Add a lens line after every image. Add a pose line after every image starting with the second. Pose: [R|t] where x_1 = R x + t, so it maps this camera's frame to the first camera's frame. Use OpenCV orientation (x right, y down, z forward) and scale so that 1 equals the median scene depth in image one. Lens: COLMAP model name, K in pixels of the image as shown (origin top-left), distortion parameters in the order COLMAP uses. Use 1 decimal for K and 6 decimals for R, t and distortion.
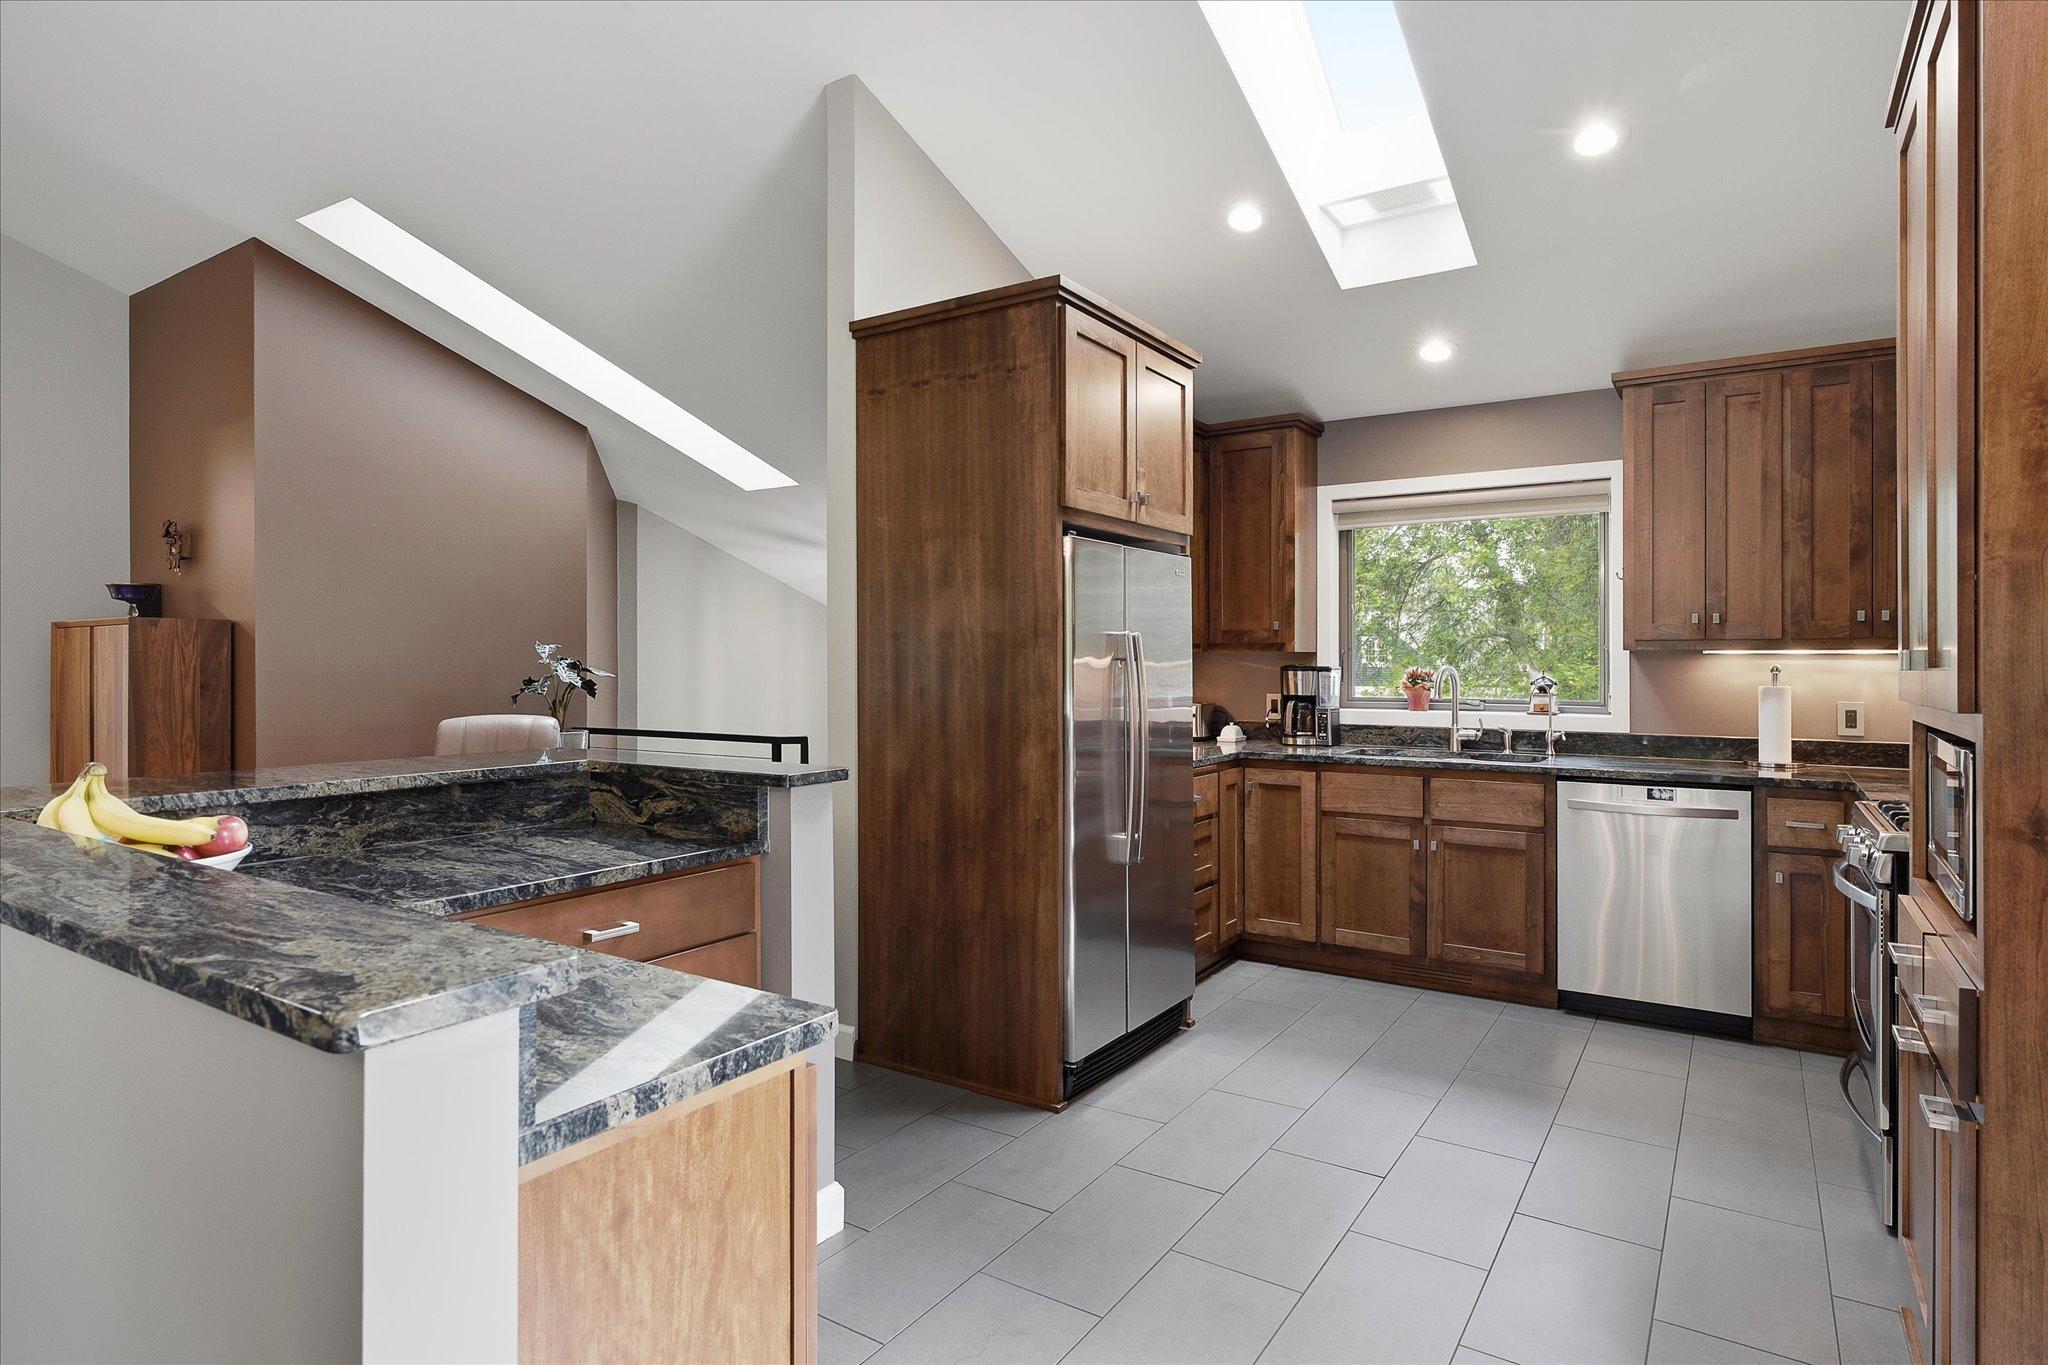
lens RADIAL K [[1117.9, 0, 1016.9], [0, 1117.9, 667.9], [0, 0, 1]] dist [0.001125, -0.000869]
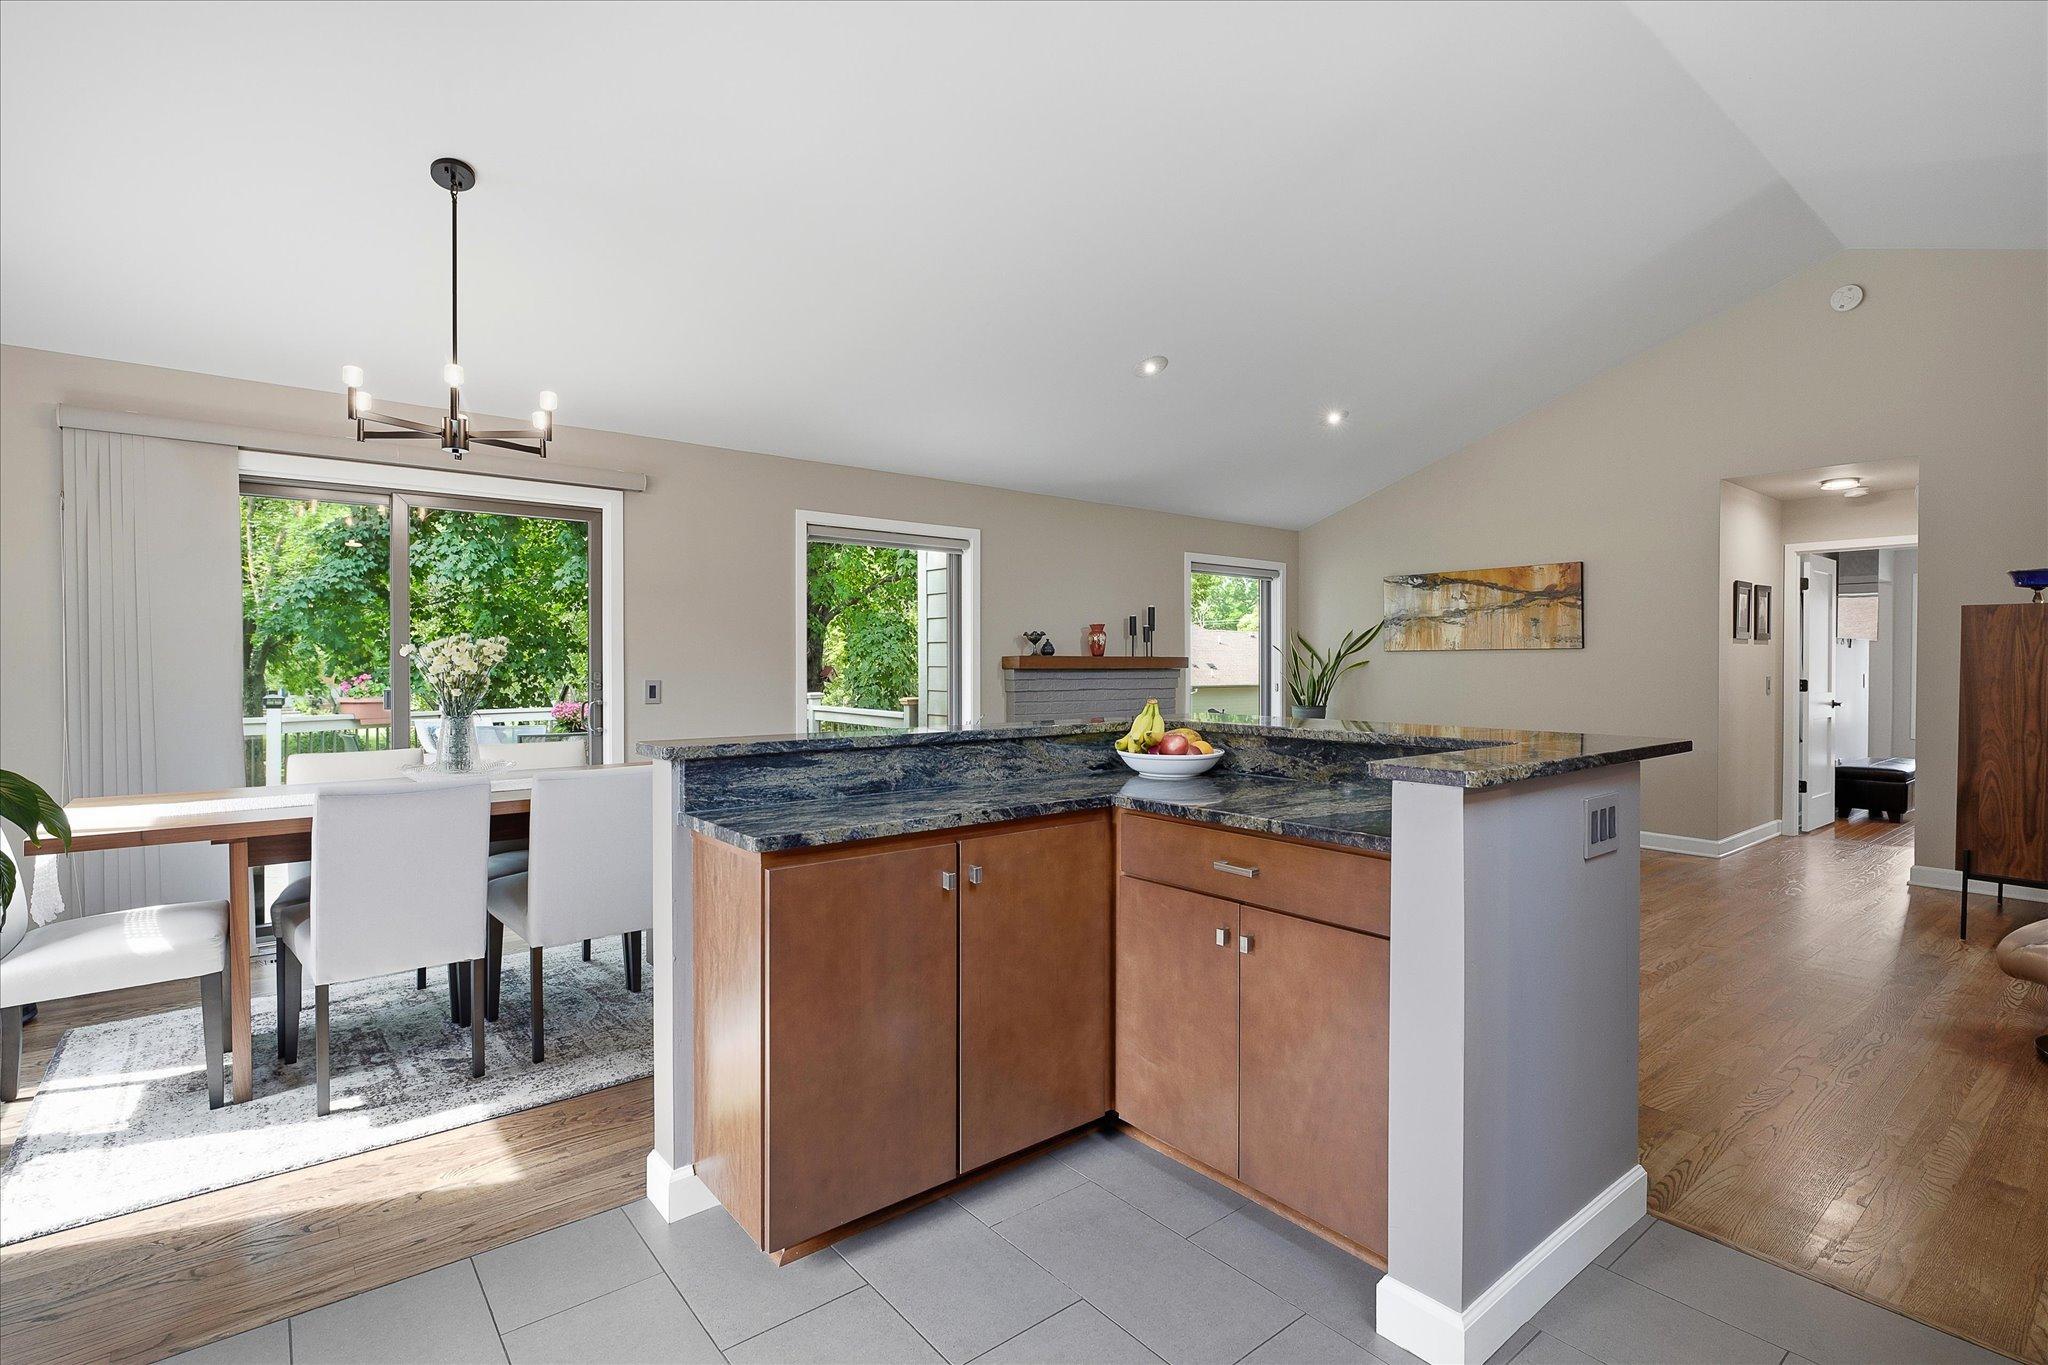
lens RADIAL K [[971.1, 0, 1023.5], [0, 971.1, 684.5], [0, 0, 1]] dist [0.002748, 0.000384]
pose [[-0.298556, 0.022302, -0.954132, 0.319310], [-0.006427, 0.999657, 0.025378, 0.009386], [0.954371, 0.013709, -0.298310, 0.513342]]
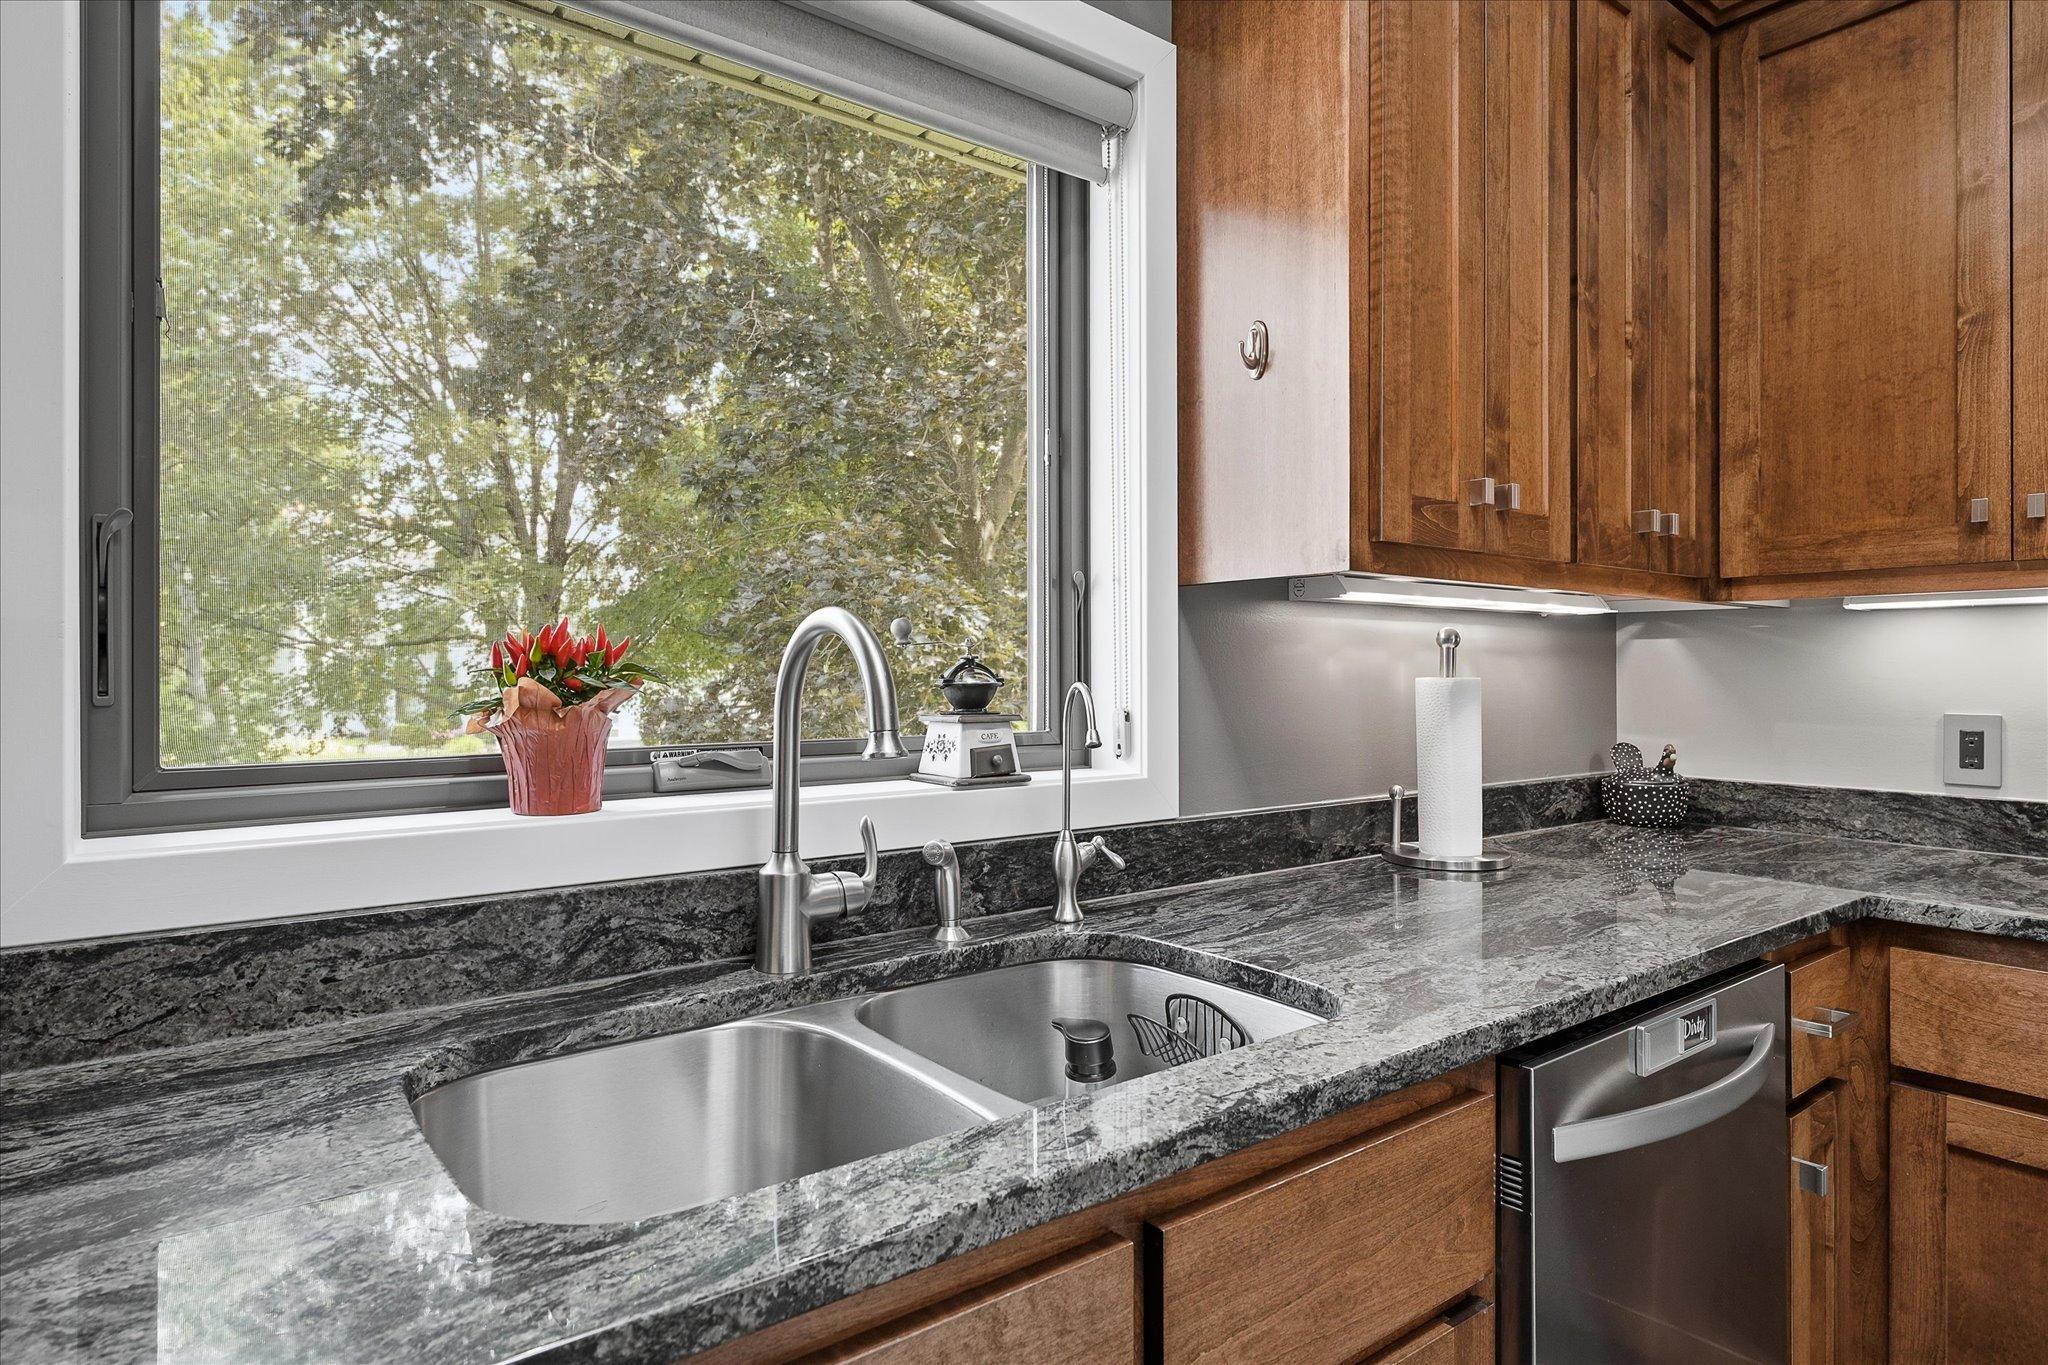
lens RADIAL K [[1117.9, 0, 1012.5], [0, 1117.9, 677.0], [0, 0, 1]] dist [0.001125, -0.000869]
pose [[0.319249, -0.004786, 0.947659, 0.193153], [0.006886, 0.999973, 0.002730, 0.012614], [-0.947646, 0.005654, 0.319273, 0.931331]]
